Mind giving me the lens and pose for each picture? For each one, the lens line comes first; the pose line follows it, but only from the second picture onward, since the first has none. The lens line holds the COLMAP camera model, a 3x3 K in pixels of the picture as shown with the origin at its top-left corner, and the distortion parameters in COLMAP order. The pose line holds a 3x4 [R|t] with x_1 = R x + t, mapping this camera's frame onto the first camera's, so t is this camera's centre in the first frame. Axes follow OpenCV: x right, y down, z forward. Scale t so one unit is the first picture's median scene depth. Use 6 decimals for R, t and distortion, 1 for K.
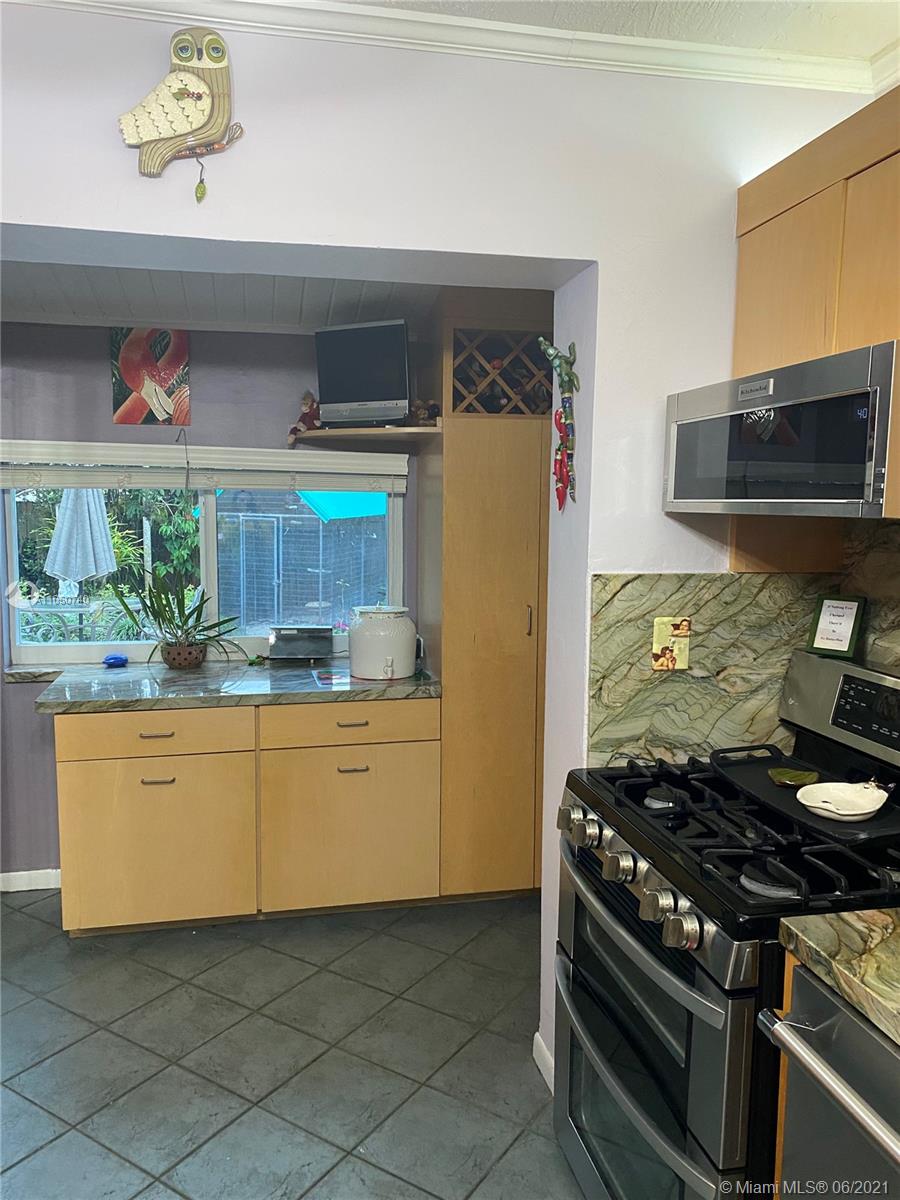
lens RADIAL K [[921.8, 0, 447.6], [0, 921.8, 596.3], [0, 0, 1]] dist [0.079809, -0.002096]
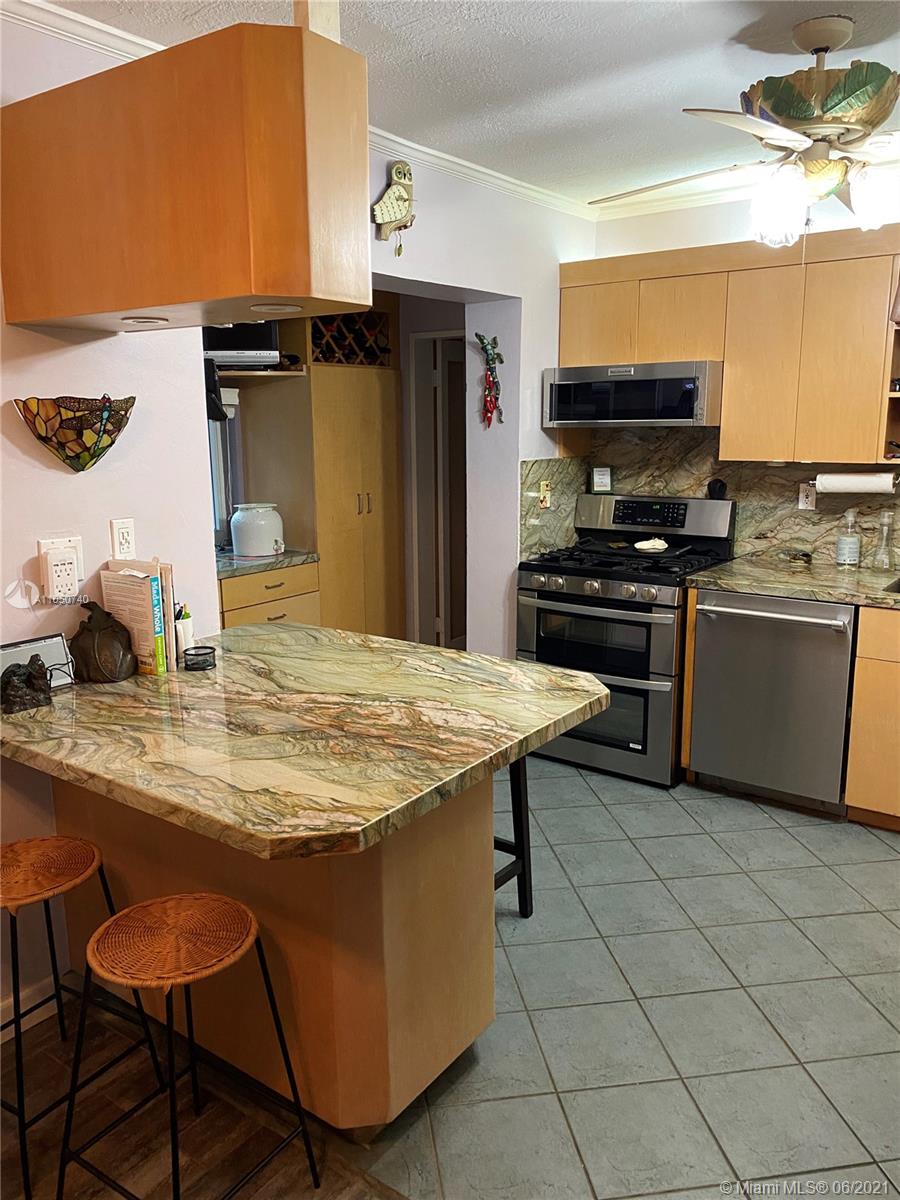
lens RADIAL K [[921.8, 0, 449.5], [0, 921.8, 601.3], [0, 0, 1]] dist [0.079809, -0.002096]
pose [[0.740874, -0.146278, 0.655522, -1.240783], [0.085831, 0.988613, 0.123600, 0.014816], [-0.666138, -0.035308, 0.744993, -0.348408]]
